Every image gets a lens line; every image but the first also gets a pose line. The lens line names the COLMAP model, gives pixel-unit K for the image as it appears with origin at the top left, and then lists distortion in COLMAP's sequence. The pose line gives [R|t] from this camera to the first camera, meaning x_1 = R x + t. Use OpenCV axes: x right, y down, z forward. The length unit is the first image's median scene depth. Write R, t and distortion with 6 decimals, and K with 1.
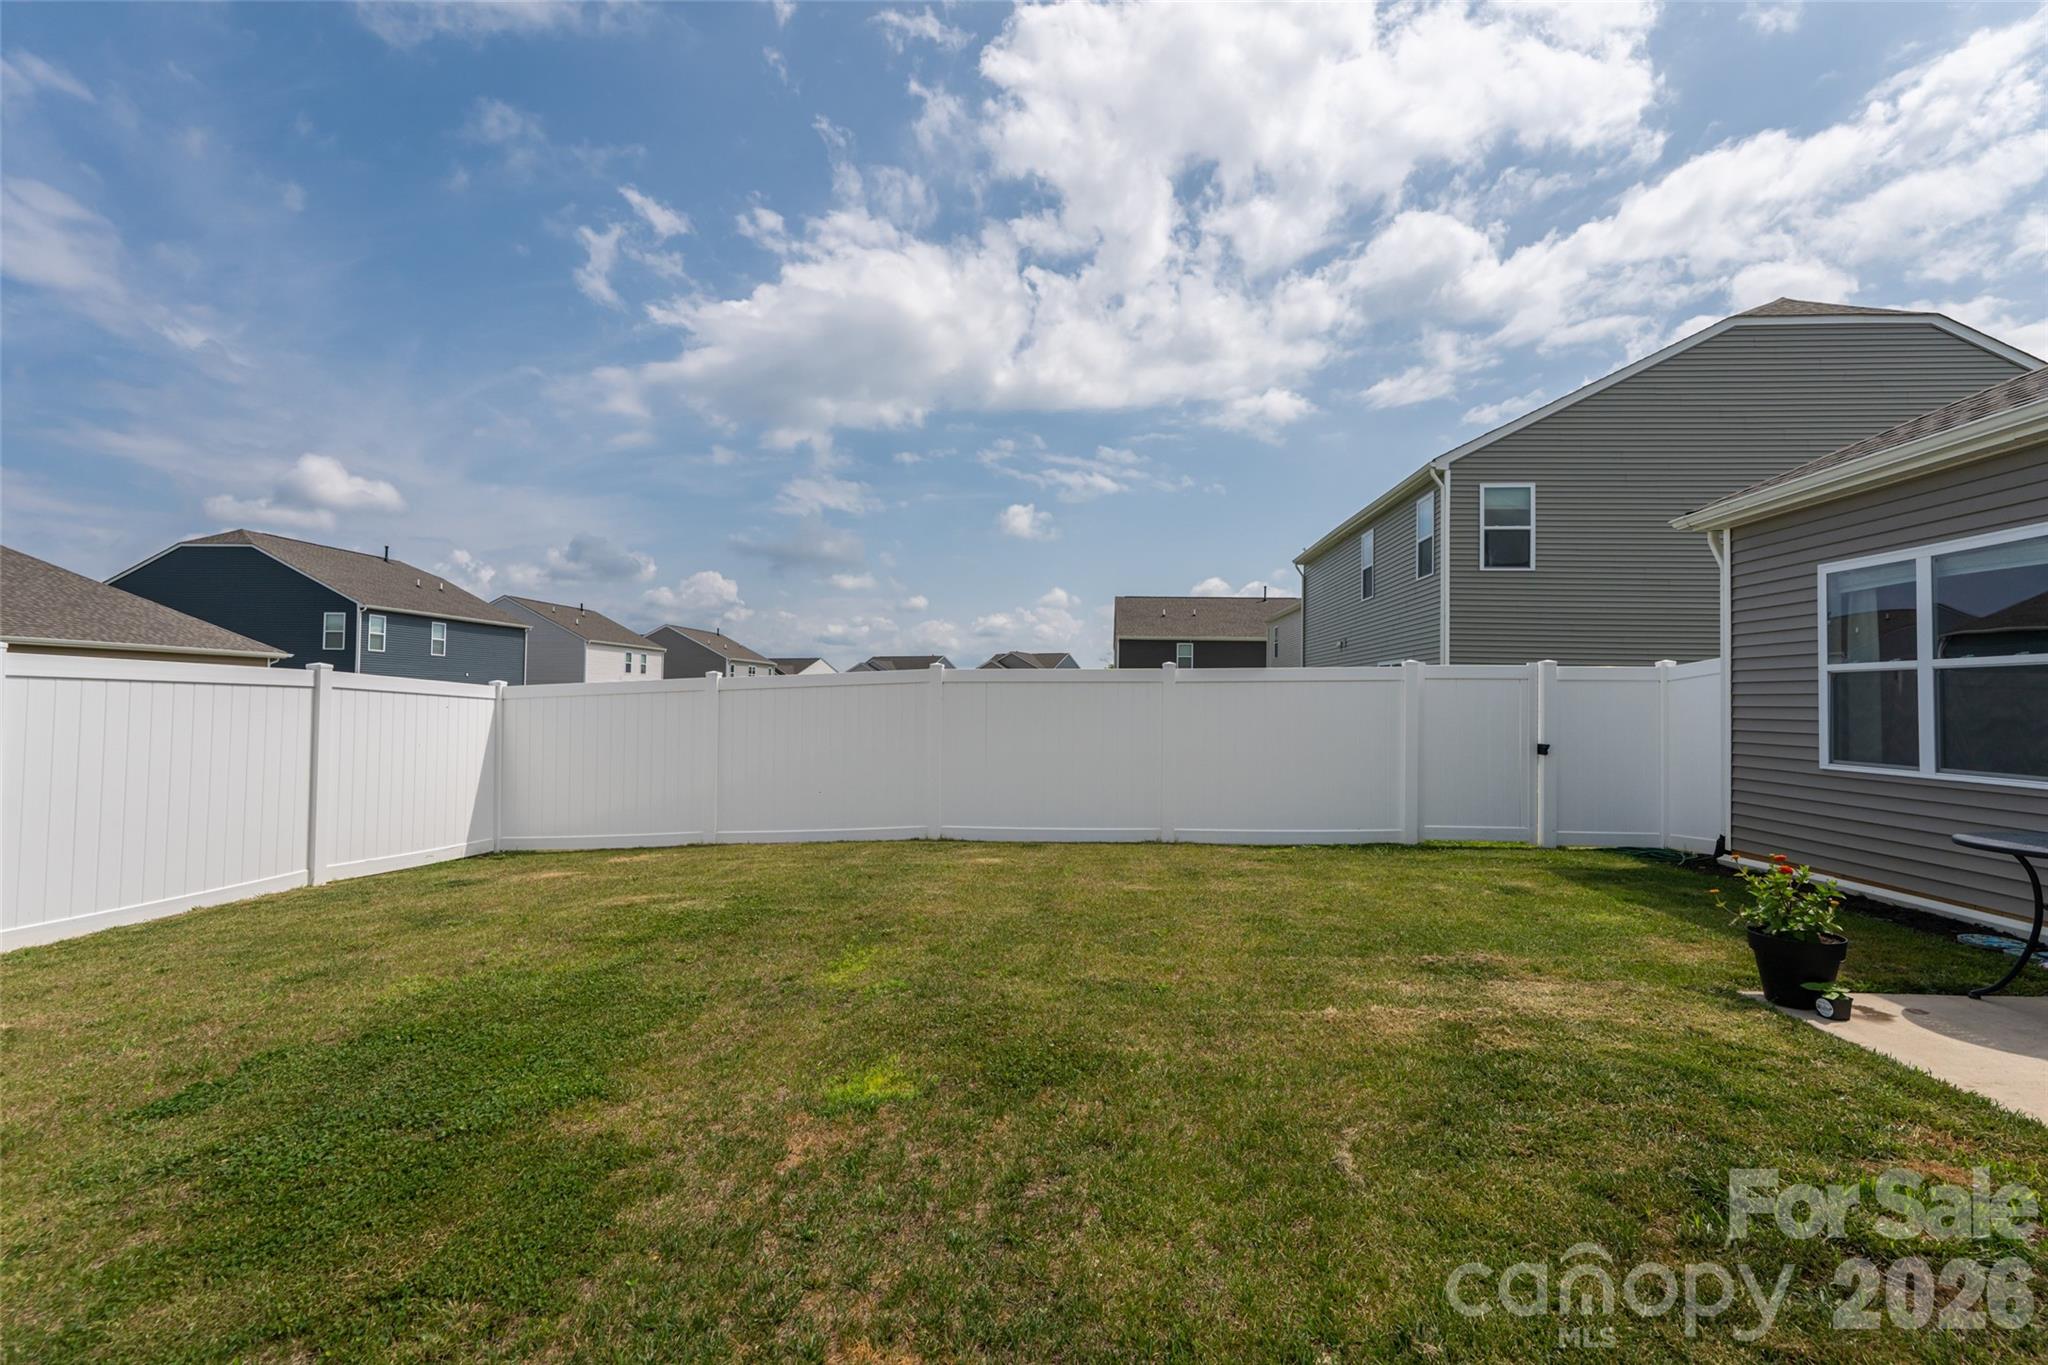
lens RADIAL K [[948.5, 0, 1024.0], [0, 948.5, 682.5], [0, 0, 1]] dist [0.002369, 0.000191]
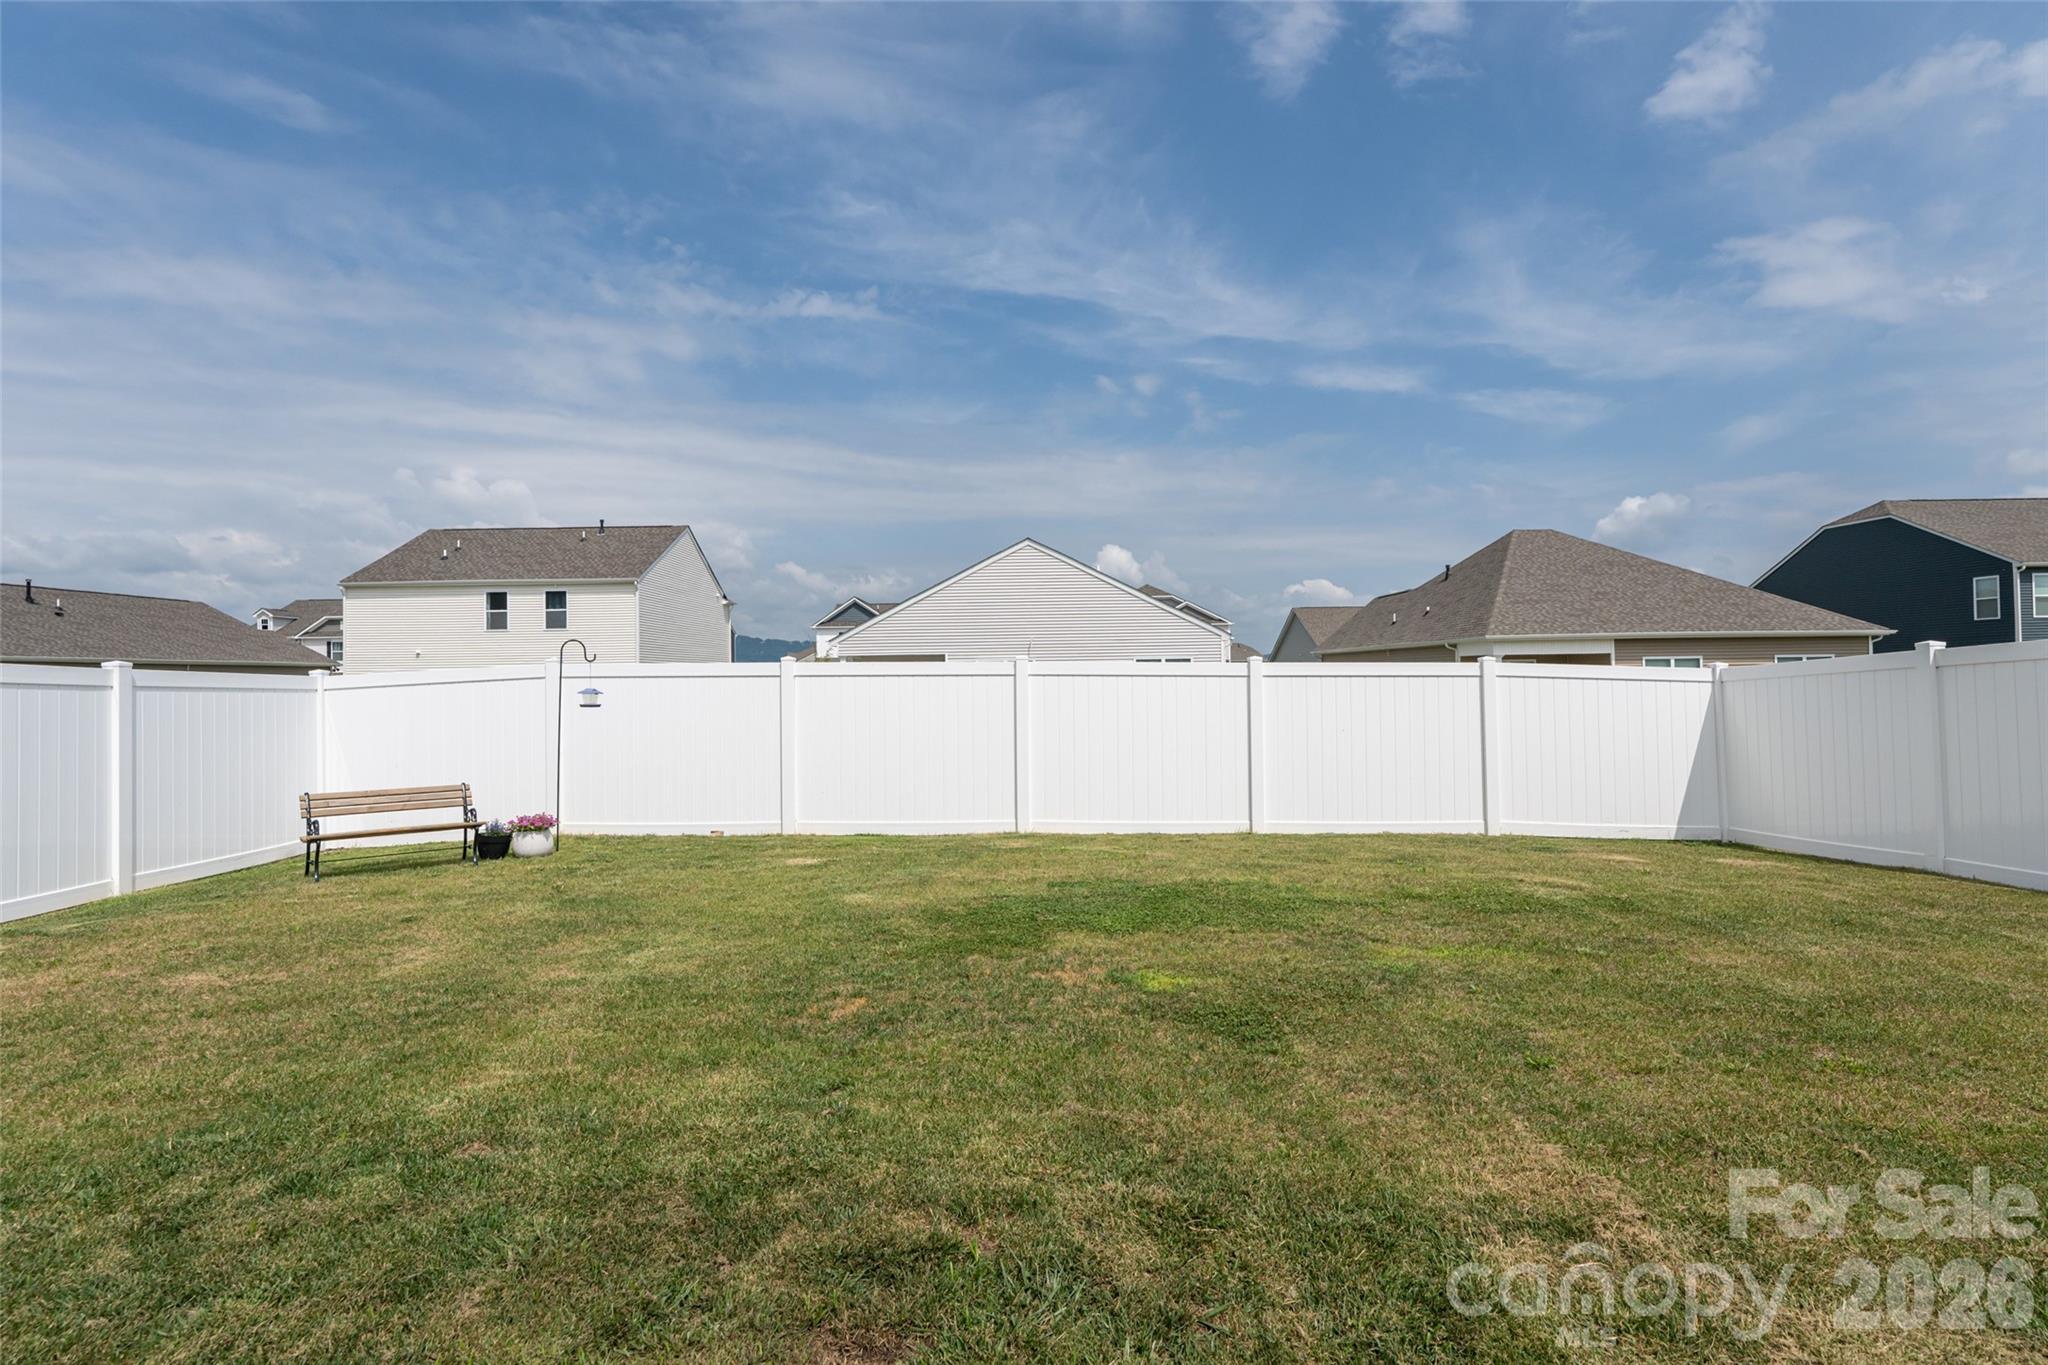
lens RADIAL K [[979.5, 0, 1017.2], [0, 979.5, 644.7], [0, 0, 1]] dist [0.000261, -0.000463]
pose [[0.074169, -0.048586, -0.996061, 0.383746], [0.032648, 0.998395, -0.046269, 0.002828], [0.996711, -0.029088, 0.075636, 0.220496]]
